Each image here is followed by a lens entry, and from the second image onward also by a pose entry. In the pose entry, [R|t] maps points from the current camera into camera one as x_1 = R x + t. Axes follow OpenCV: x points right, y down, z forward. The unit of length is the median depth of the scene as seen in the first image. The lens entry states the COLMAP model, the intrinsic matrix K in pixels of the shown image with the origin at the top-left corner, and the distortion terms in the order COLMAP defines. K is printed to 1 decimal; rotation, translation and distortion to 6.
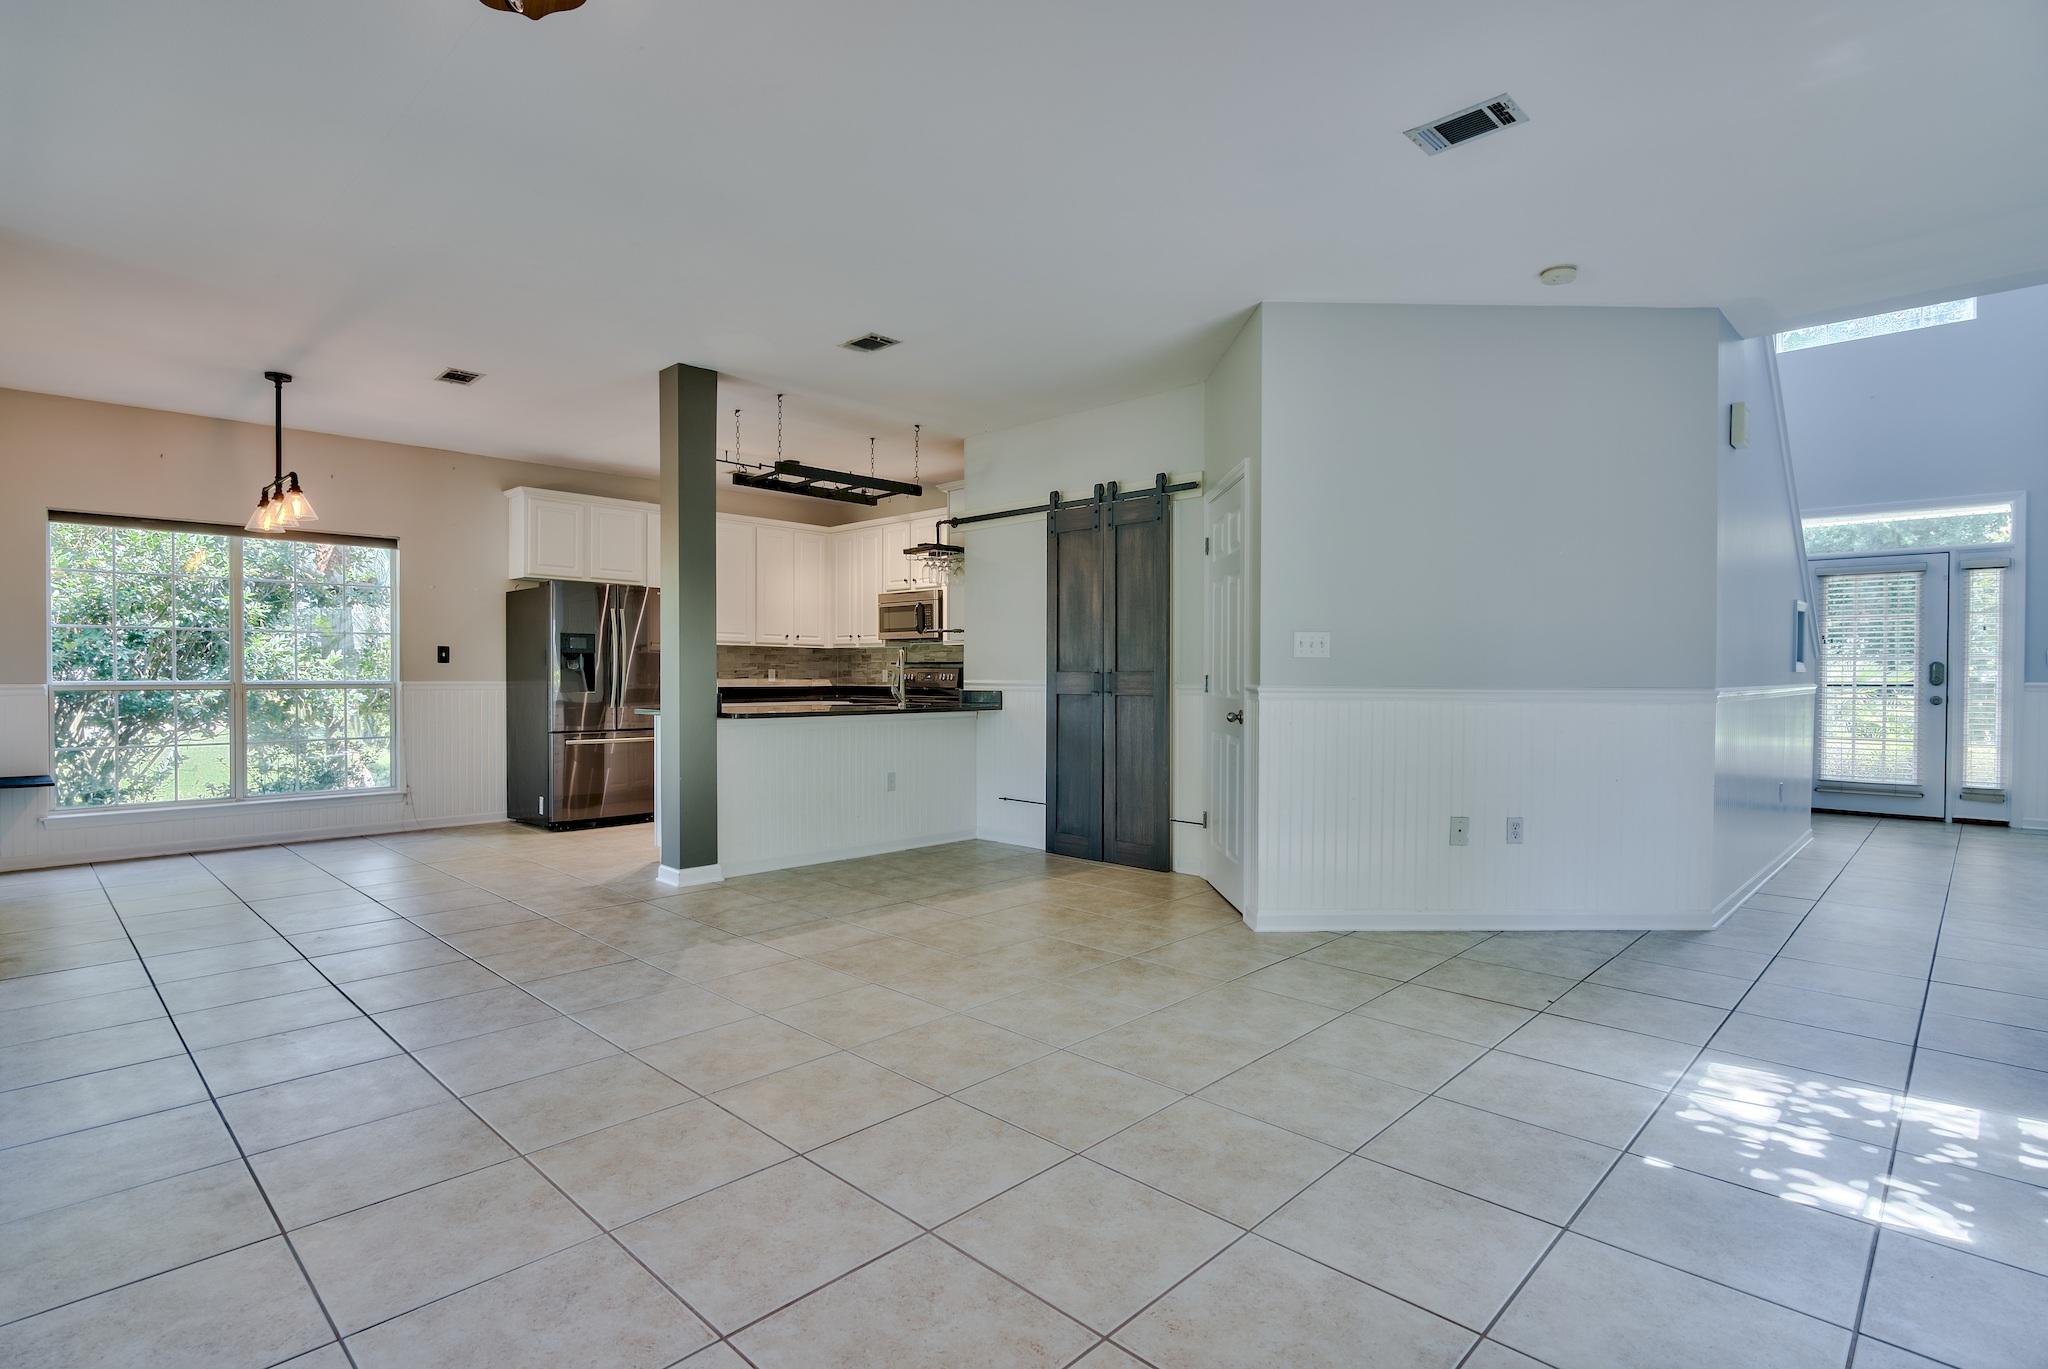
lens RADIAL K [[1011.1, 0, 1011.2], [0, 1011.1, 686.2], [0, 0, 1]] dist [0.000405, -0.000490]
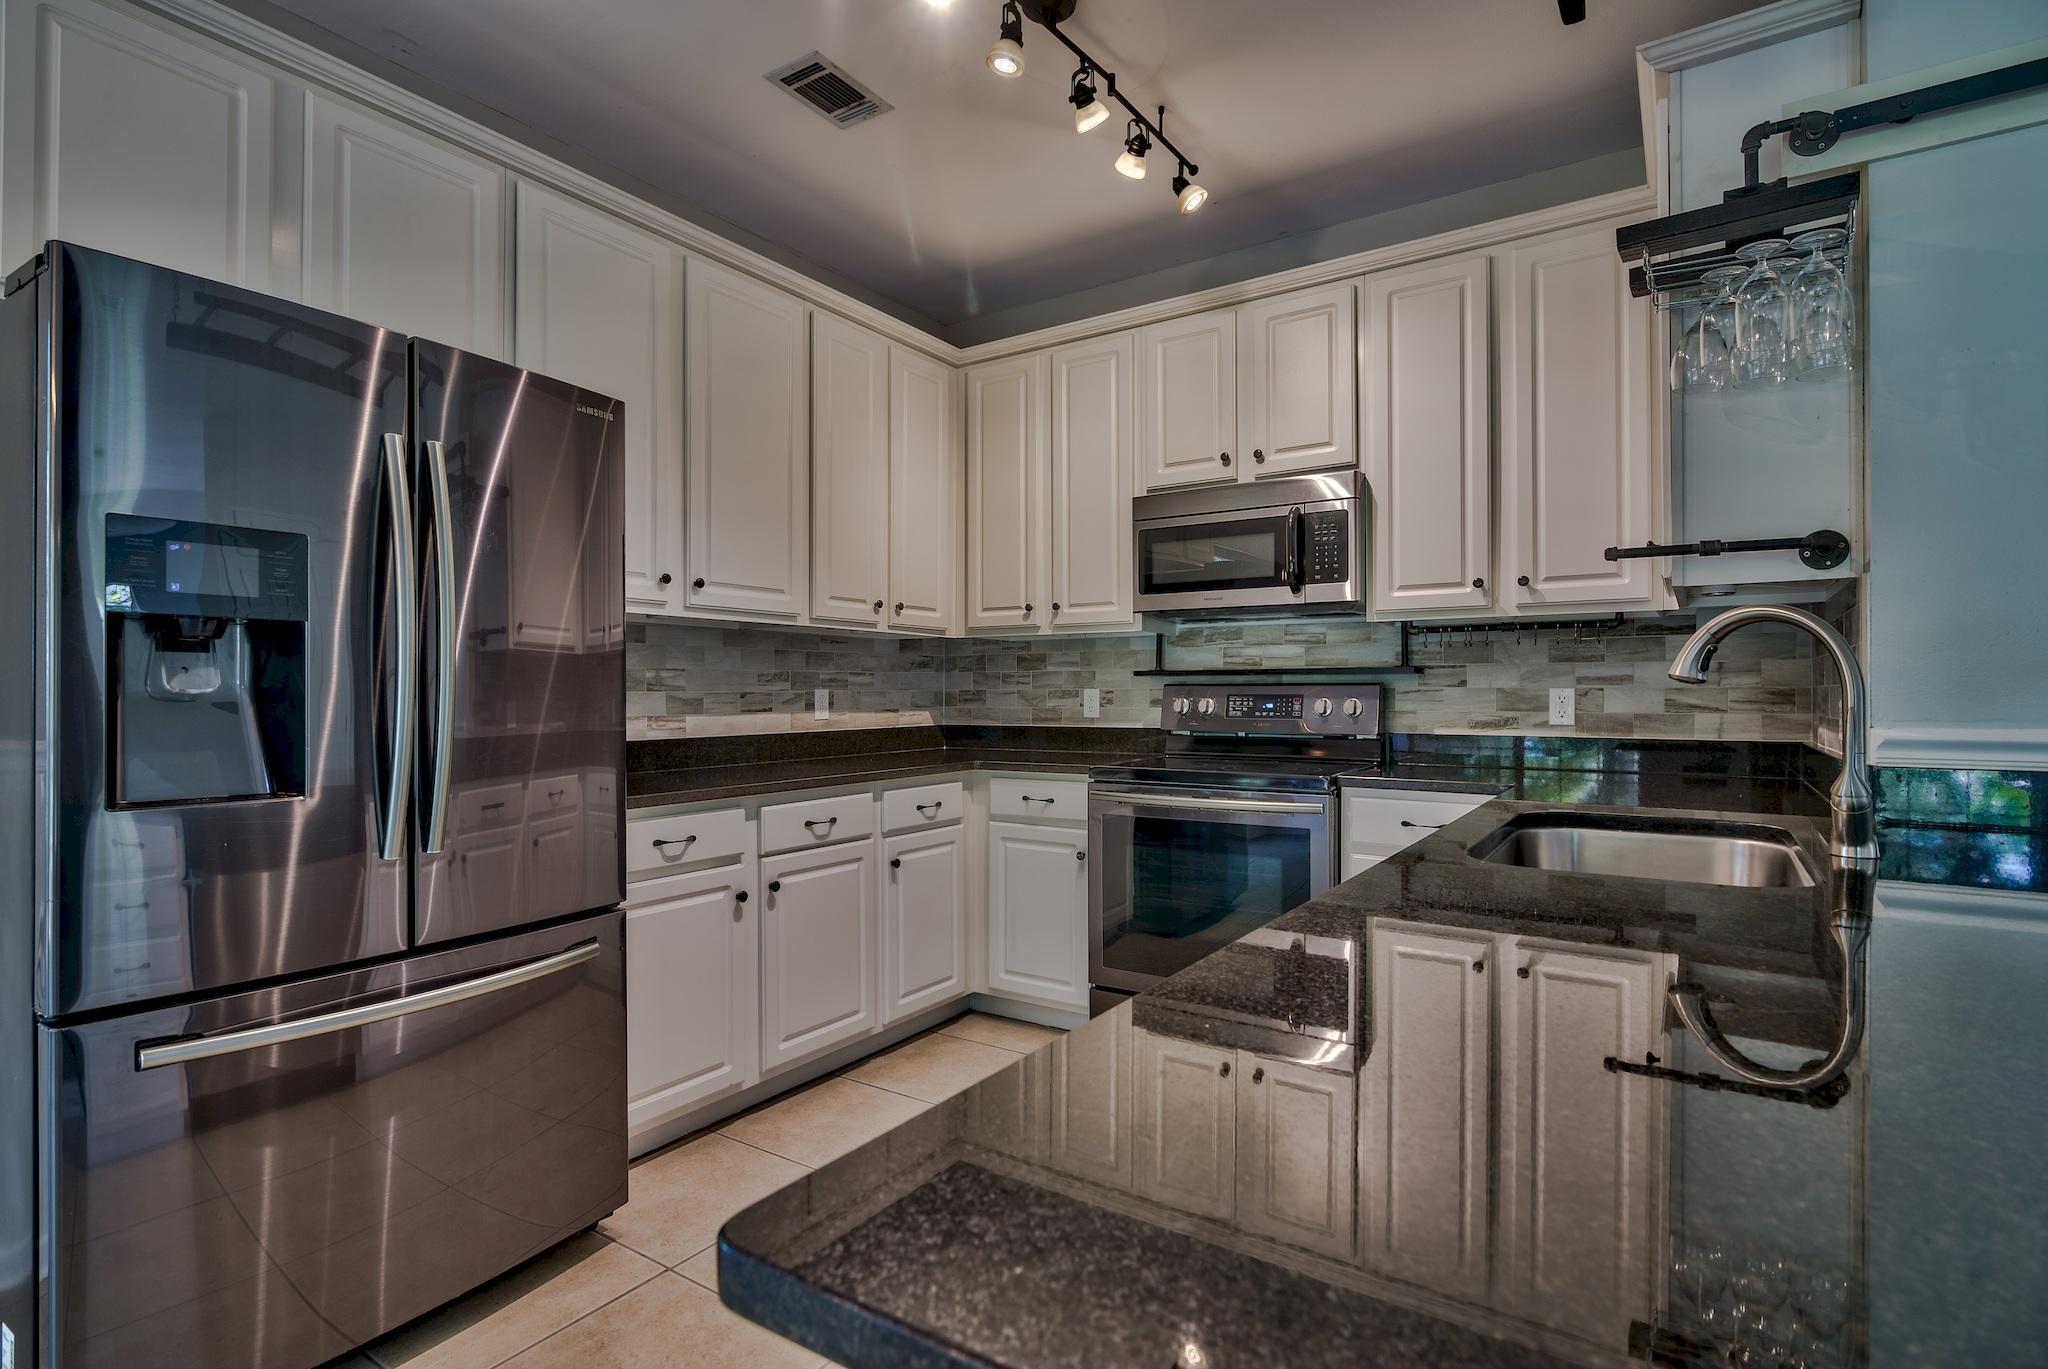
lens RADIAL K [[1004.2, 0, 1024.0], [0, 1004.2, 684.5], [0, 0, 1]] dist [-0.002878, -0.000723]
pose [[0.982480, -0.003197, 0.186339, -0.333076], [0.006643, 0.999818, -0.017870, -0.015308], [-0.186248, 0.018794, 0.982323, 0.844499]]
